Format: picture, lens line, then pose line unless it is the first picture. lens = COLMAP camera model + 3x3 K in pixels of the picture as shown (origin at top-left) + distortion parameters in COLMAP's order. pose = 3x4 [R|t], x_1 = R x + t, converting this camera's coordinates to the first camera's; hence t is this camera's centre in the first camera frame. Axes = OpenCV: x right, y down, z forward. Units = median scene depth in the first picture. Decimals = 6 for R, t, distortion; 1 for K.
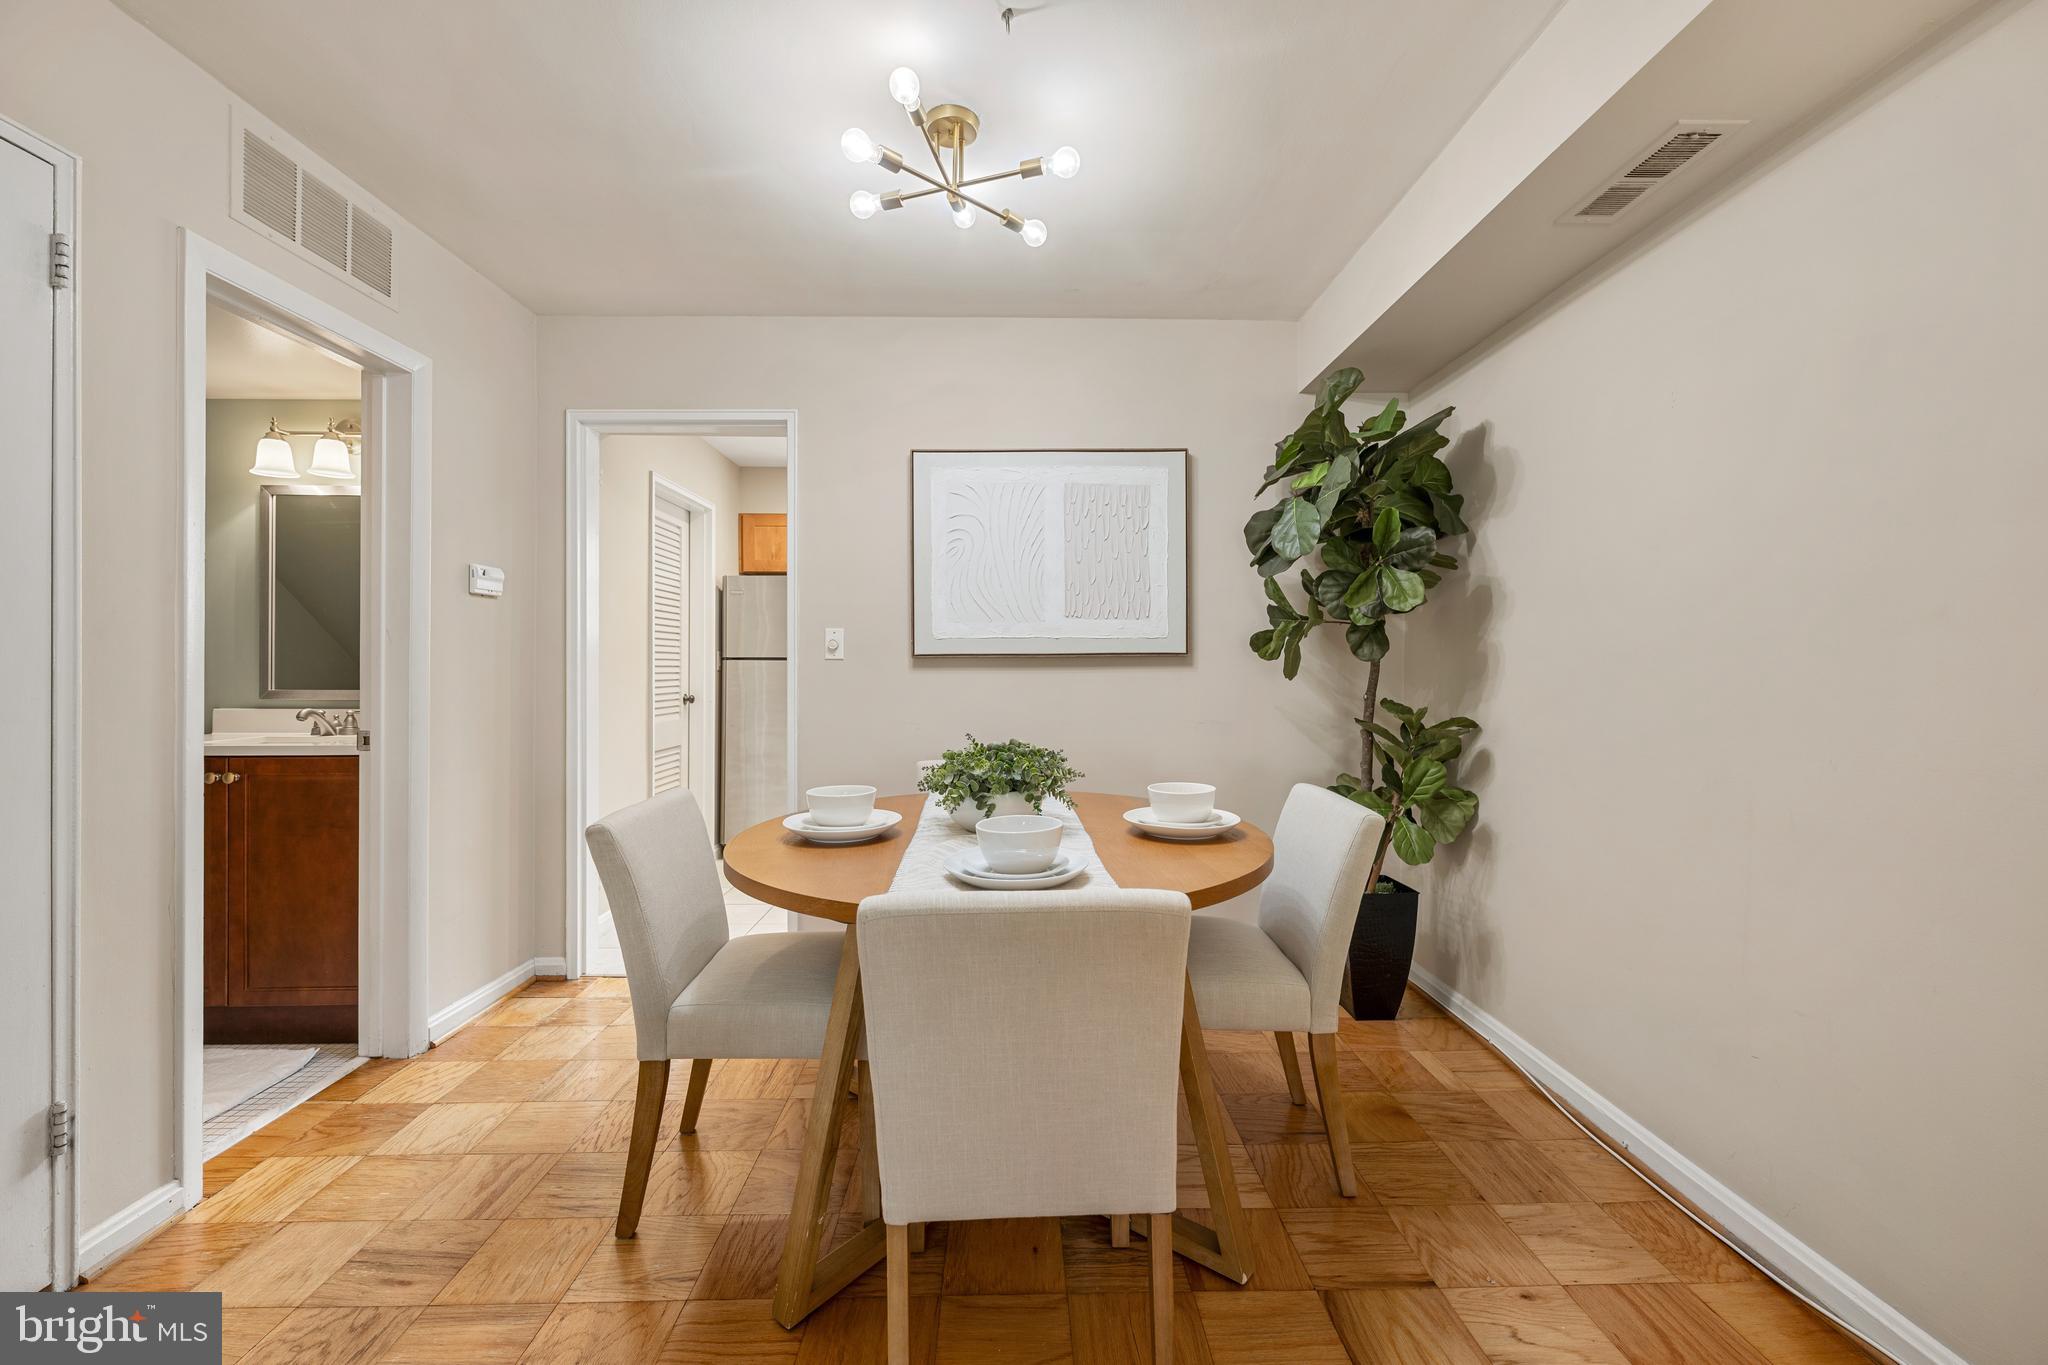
lens RADIAL K [[827.9, 0, 1023.3], [0, 827.9, 665.0], [0, 0, 1]] dist [-0.001348, 0.000398]
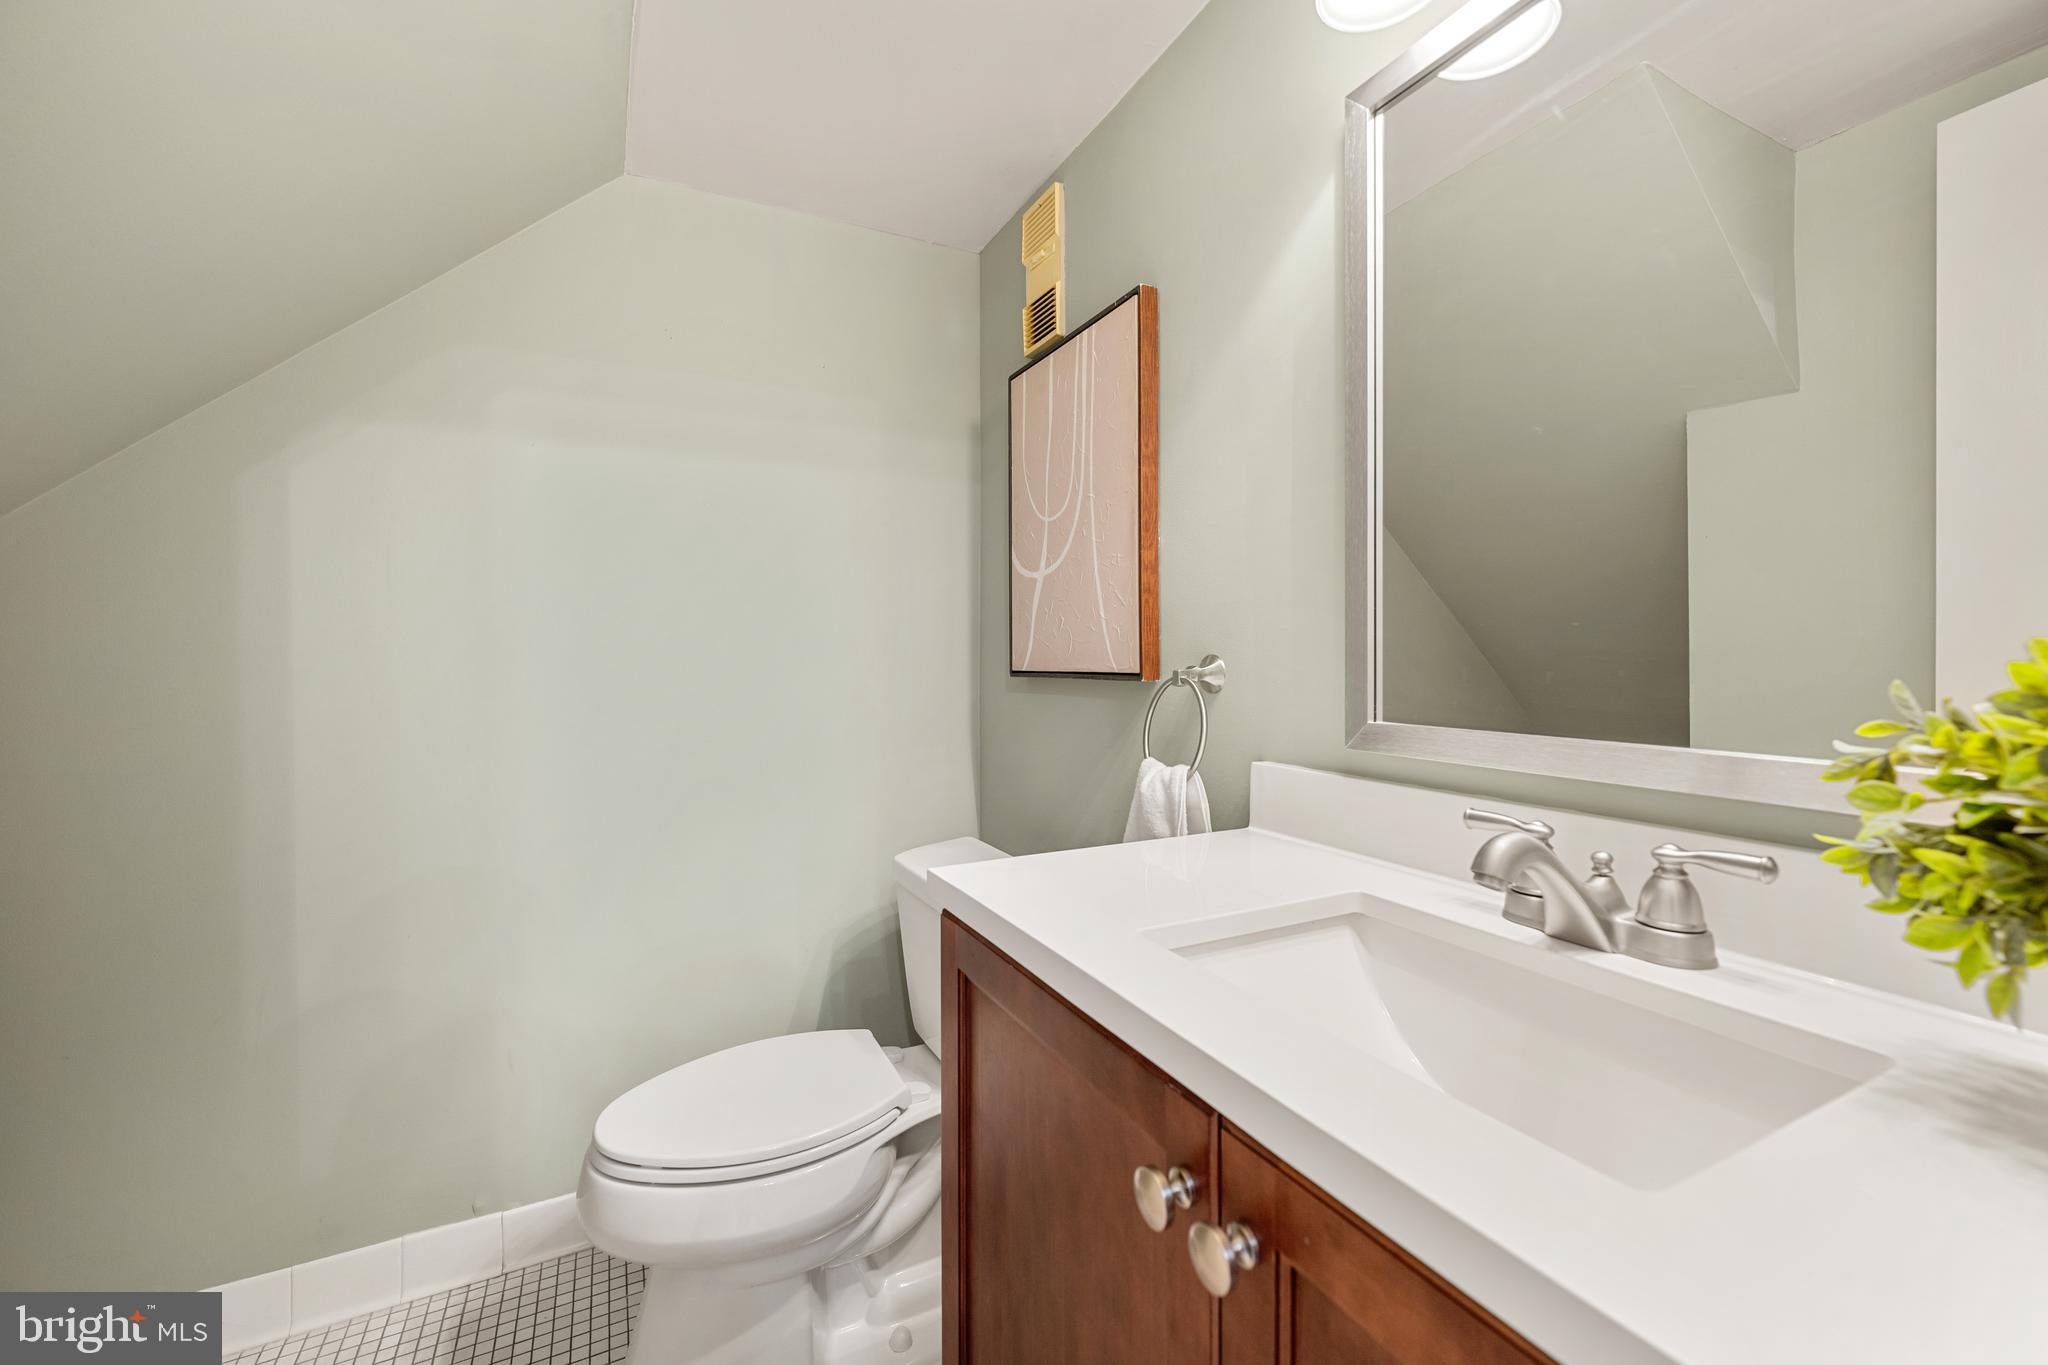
lens RADIAL K [[827.9, 0, 1022.2], [0, 827.9, 671.5], [0, 0, 1]] dist [-0.001348, 0.000398]
pose [[0.442588, 0.004474, -0.896714, -0.694694], [0.003323, 0.999973, 0.006629, 0.006486], [0.896719, -0.005914, 0.442561, 0.750260]]
